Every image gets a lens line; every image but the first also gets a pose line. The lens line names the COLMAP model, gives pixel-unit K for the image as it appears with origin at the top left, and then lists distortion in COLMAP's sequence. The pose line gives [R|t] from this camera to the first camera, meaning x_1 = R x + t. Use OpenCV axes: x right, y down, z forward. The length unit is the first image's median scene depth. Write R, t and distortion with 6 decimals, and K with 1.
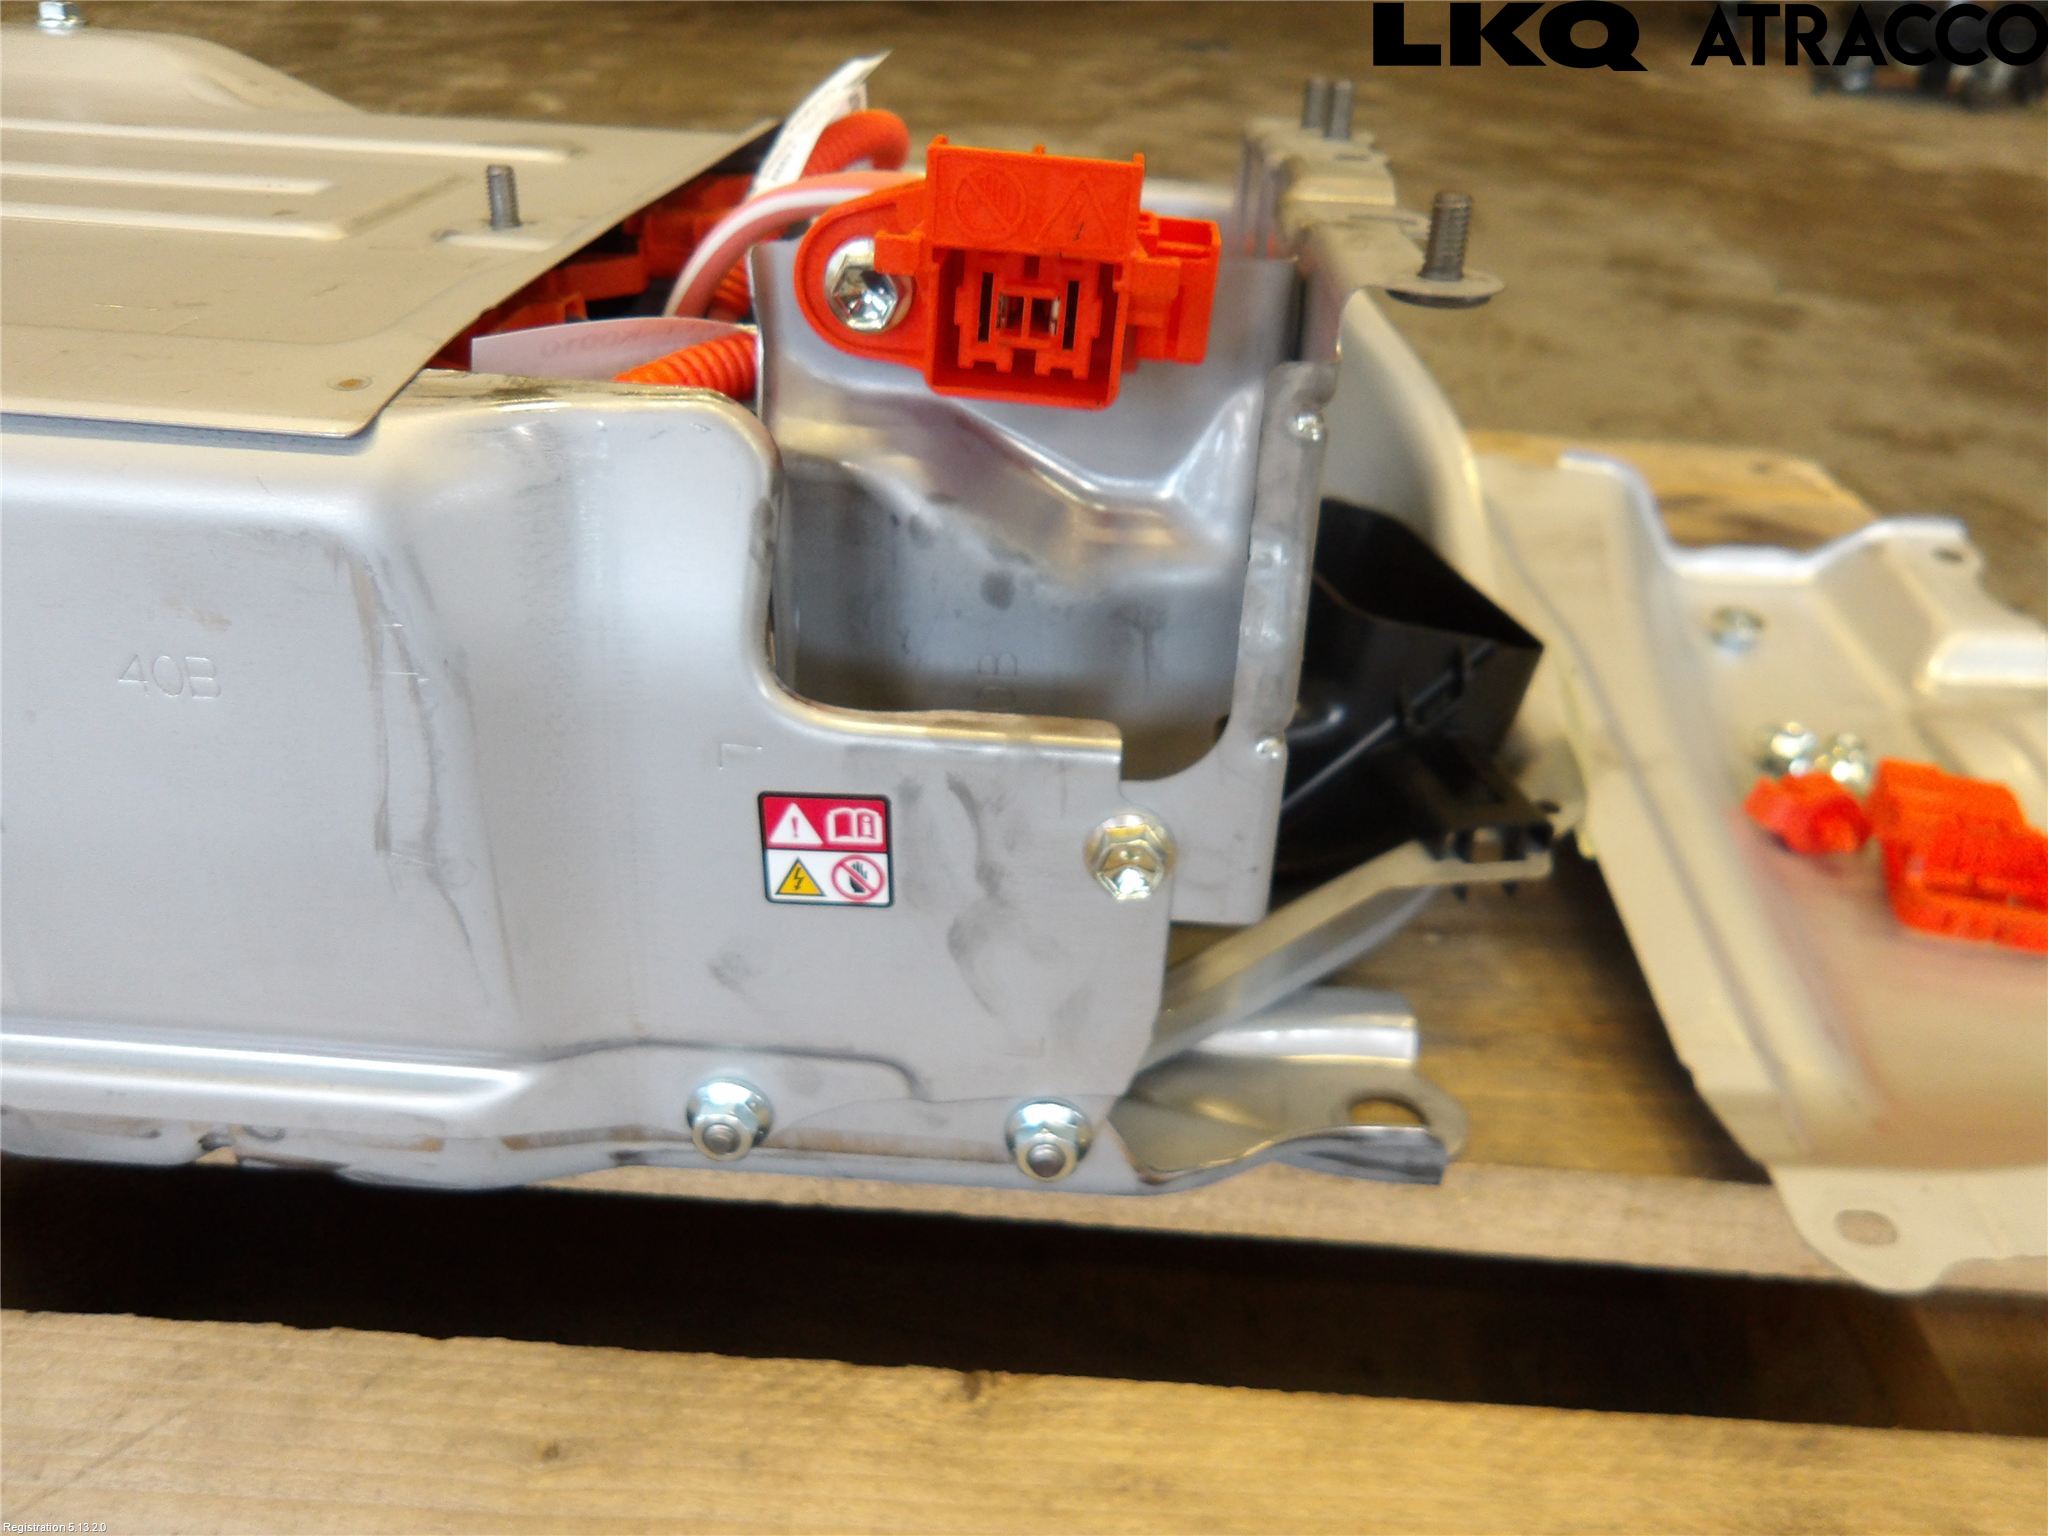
lens RADIAL K [[1683.8, 0, 1038.1], [0, 1683.8, 757.4], [0, 0, 1]] dist [-0.002552, 0.006129]
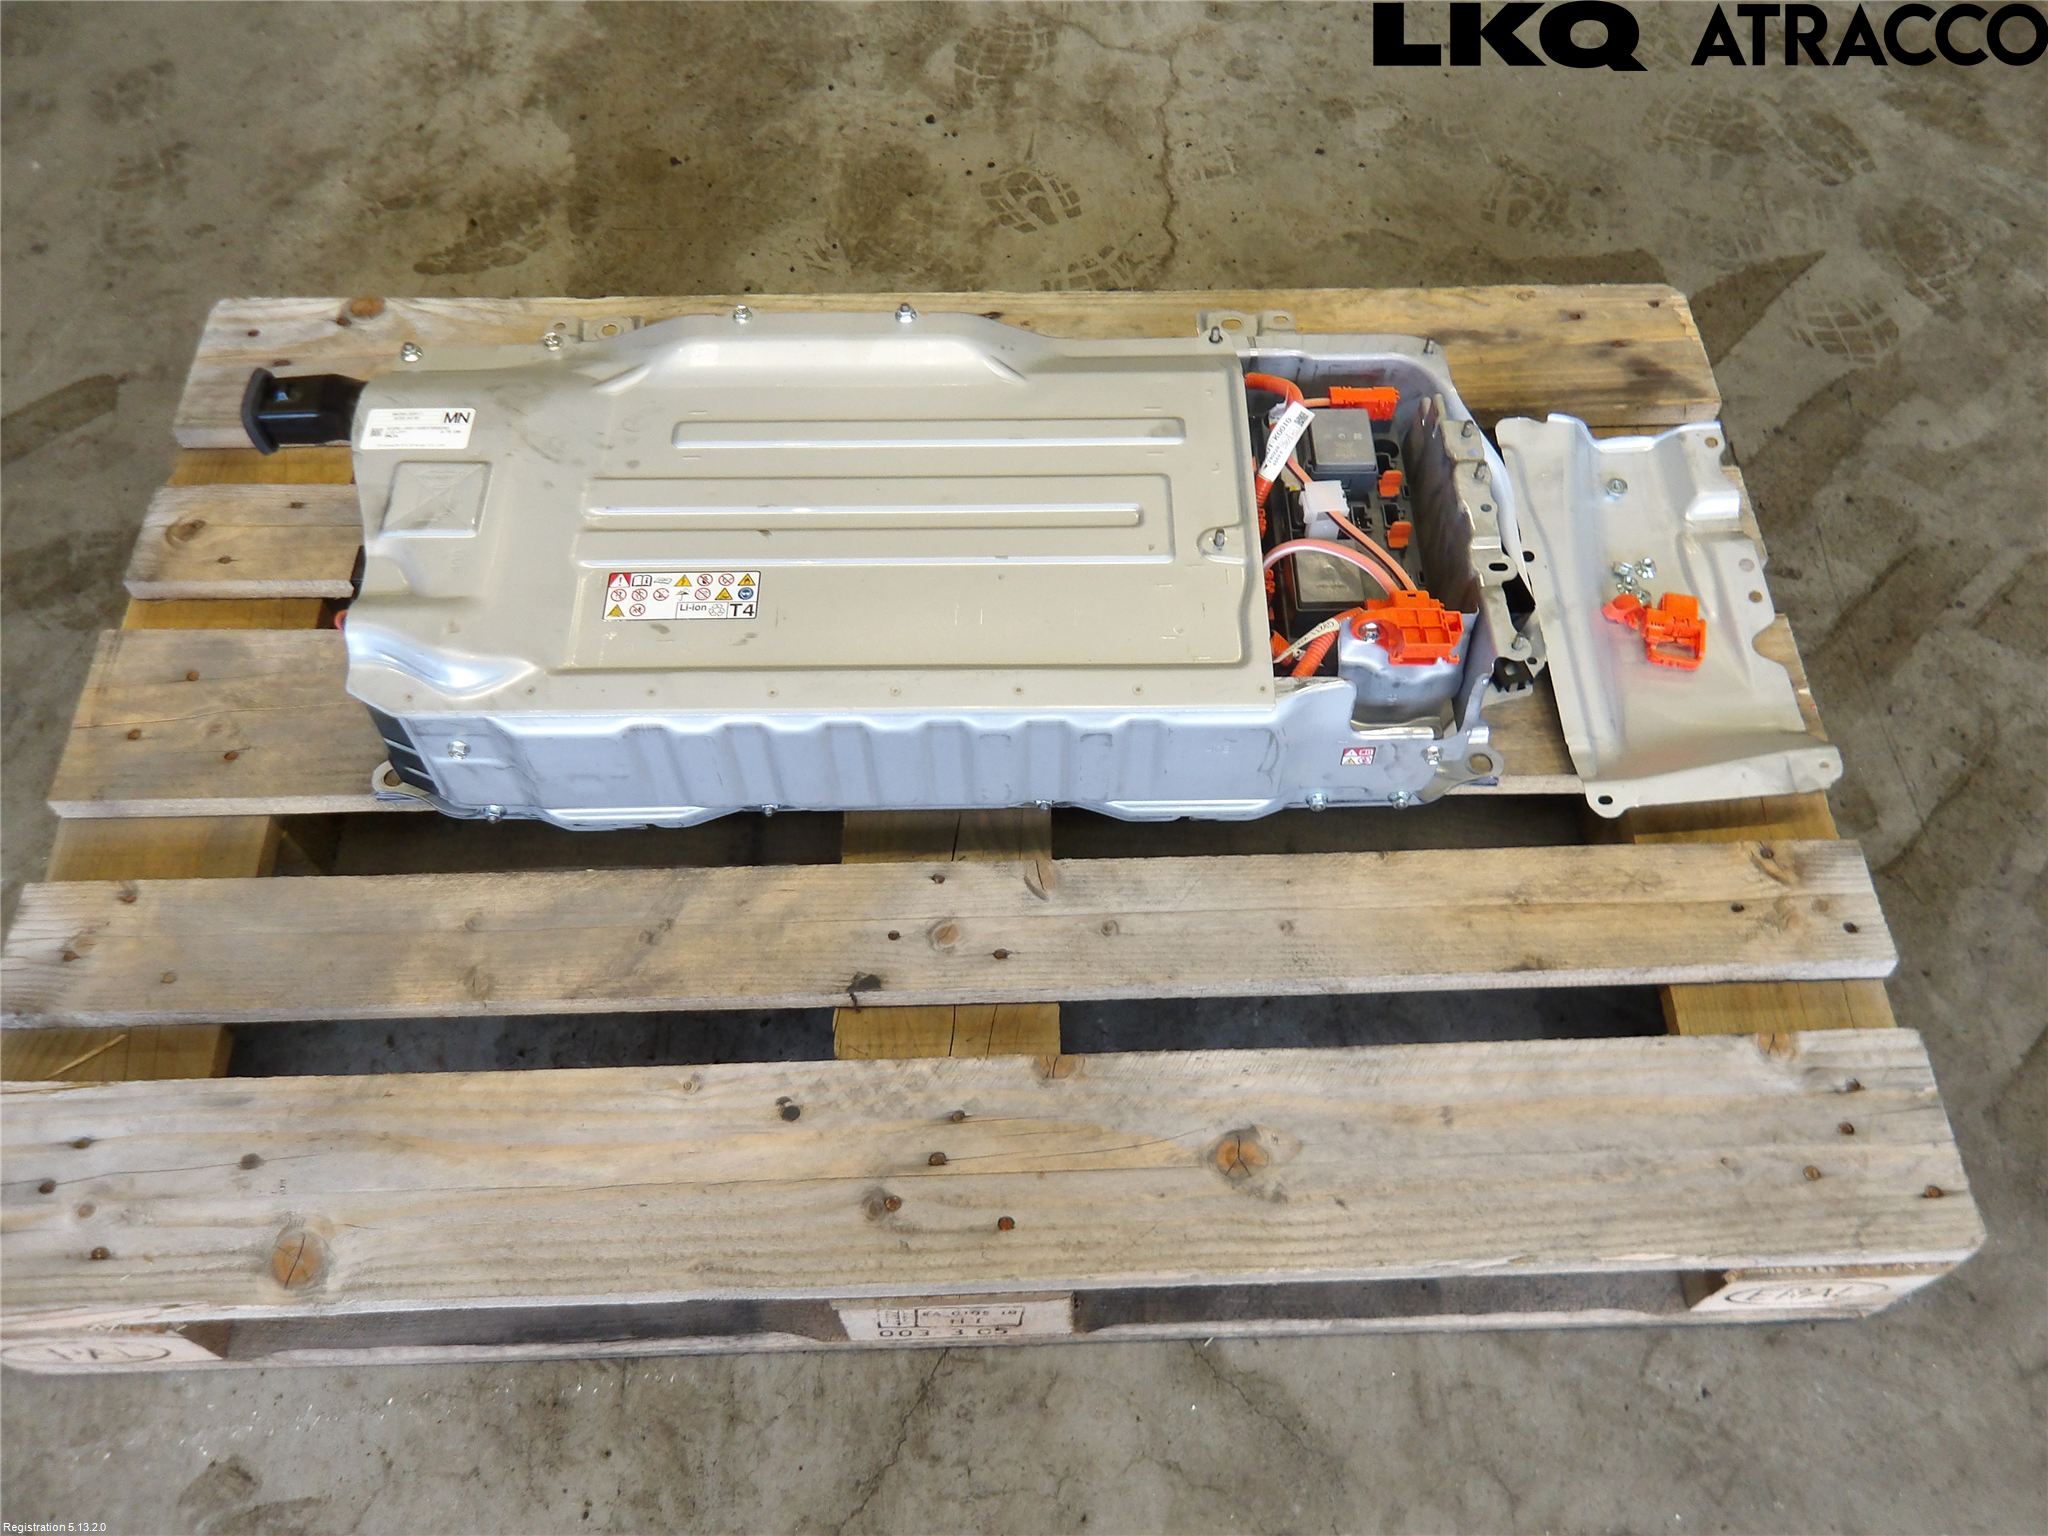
lens RADIAL K [[1683.8, 0, 1038.1], [0, 1683.8, 757.4], [0, 0, 1]] dist [-0.002552, 0.006129]
pose [[0.996310, -0.085727, 0.004043, -0.737919], [0.072129, 0.861943, 0.501848, -1.651772], [-0.046507, -0.499705, 0.864946, -2.018817]]
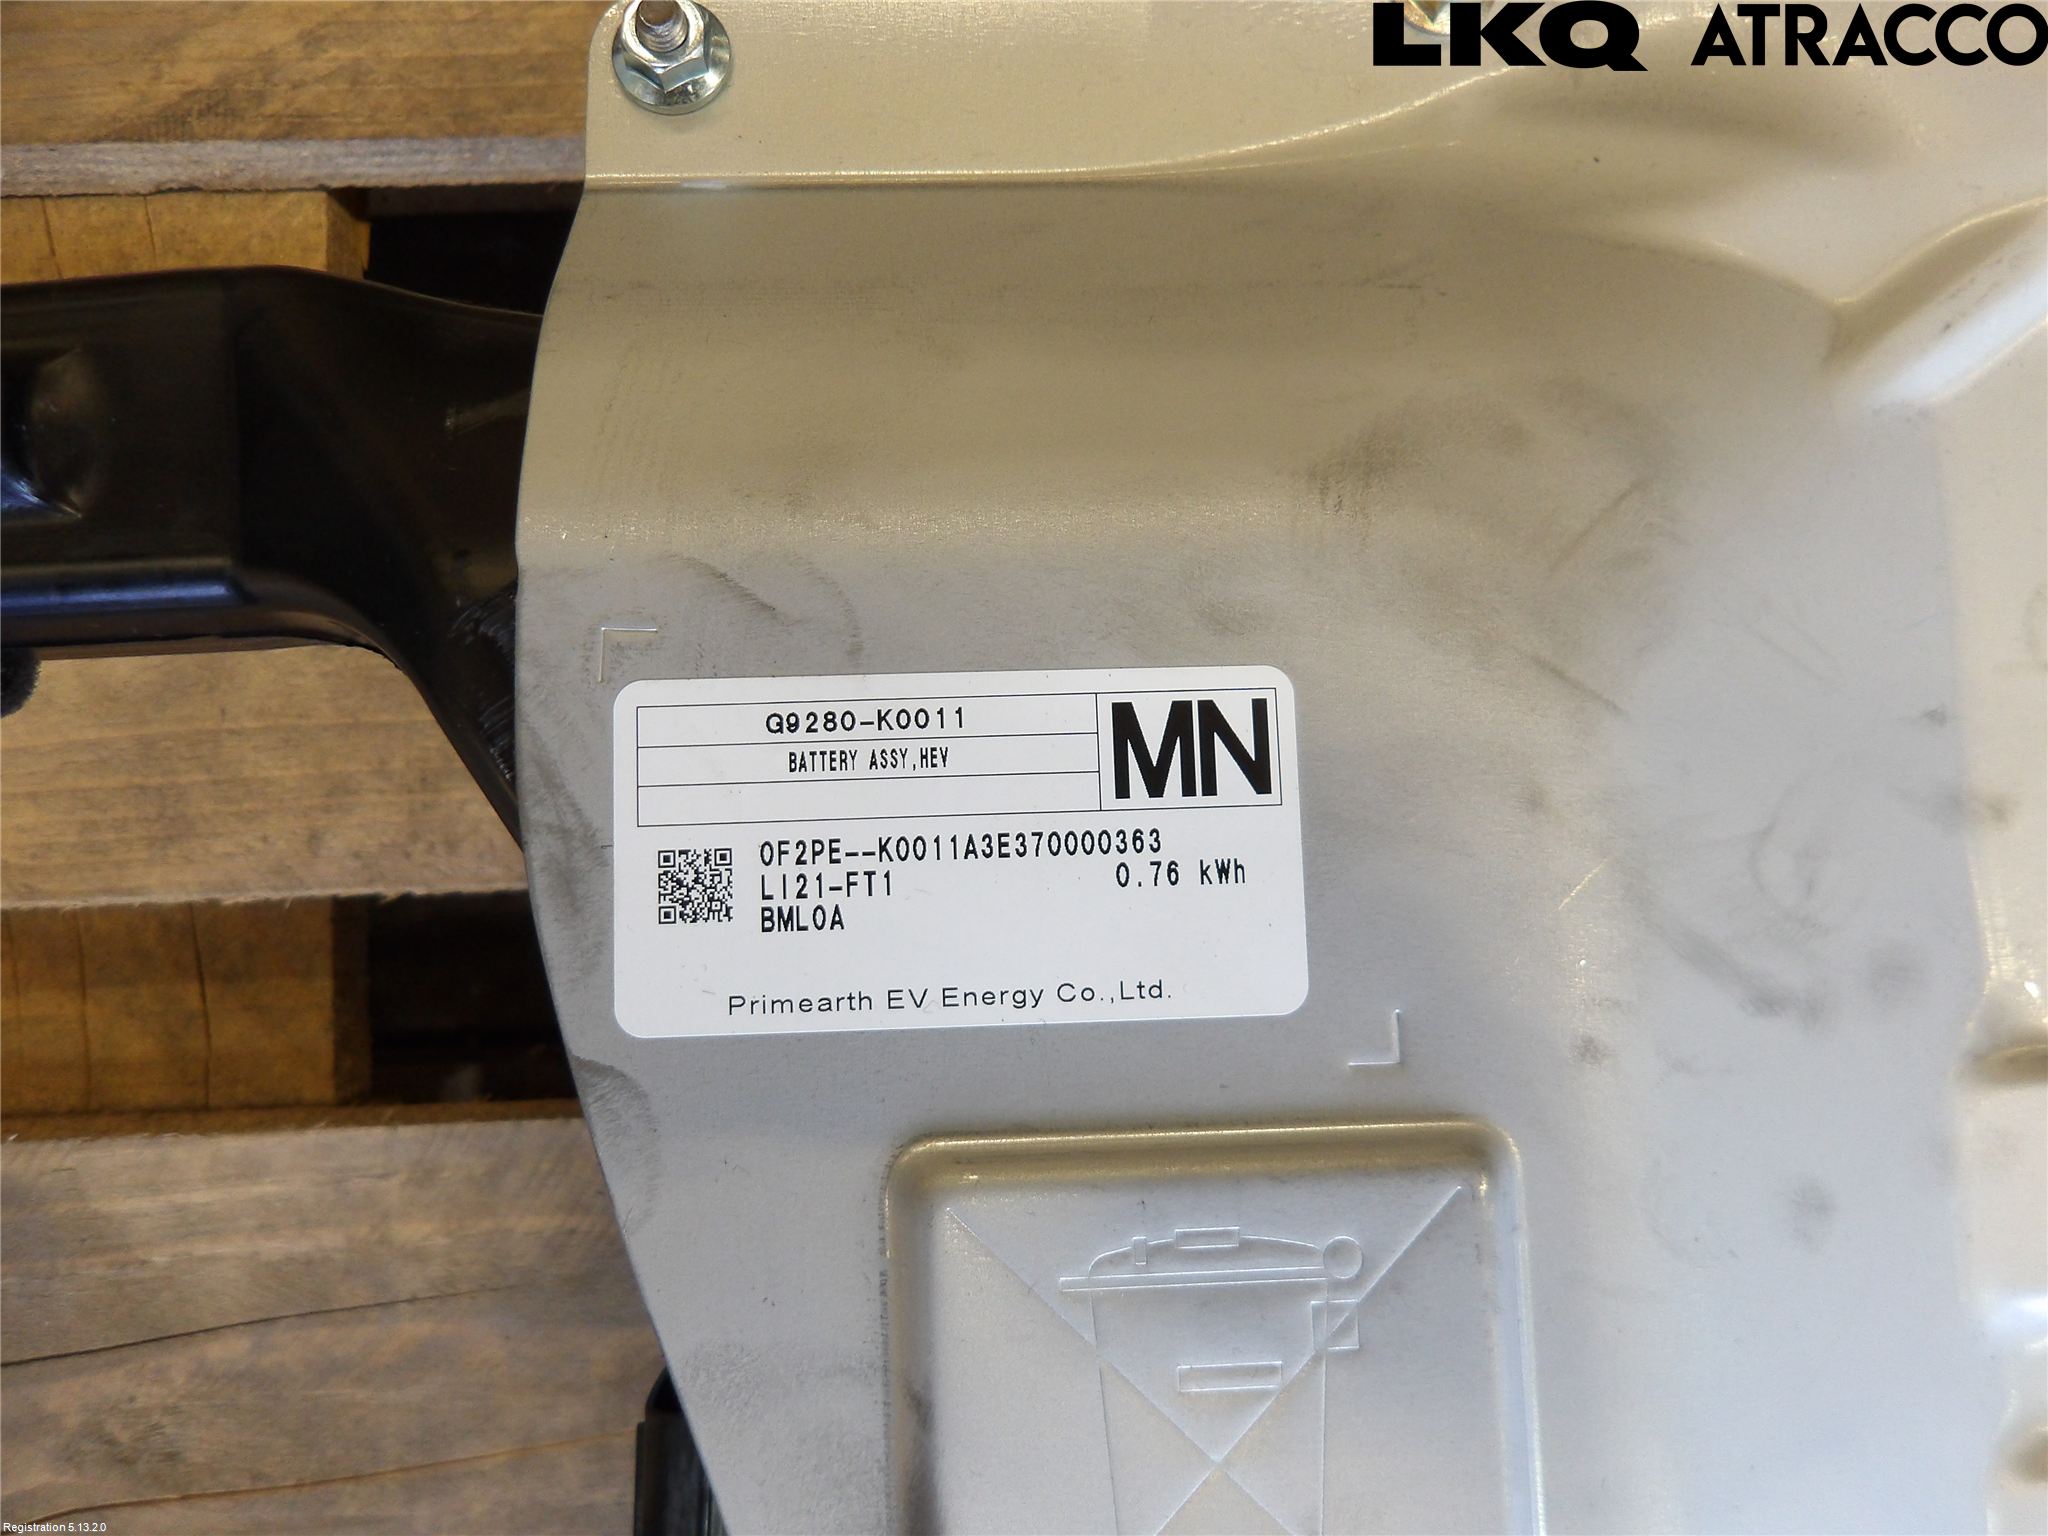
lens RADIAL K [[1690.6, 0, 1060.3], [0, 1690.6, 761.8], [0, 0, 1]] dist [-0.000031, 0.008953]
pose [[0.995451, -0.094040, 0.015260, -1.891738], [0.038605, 0.544607, 0.837802, -1.055566], [-0.087098, -0.833403, 0.545760, 1.053347]]
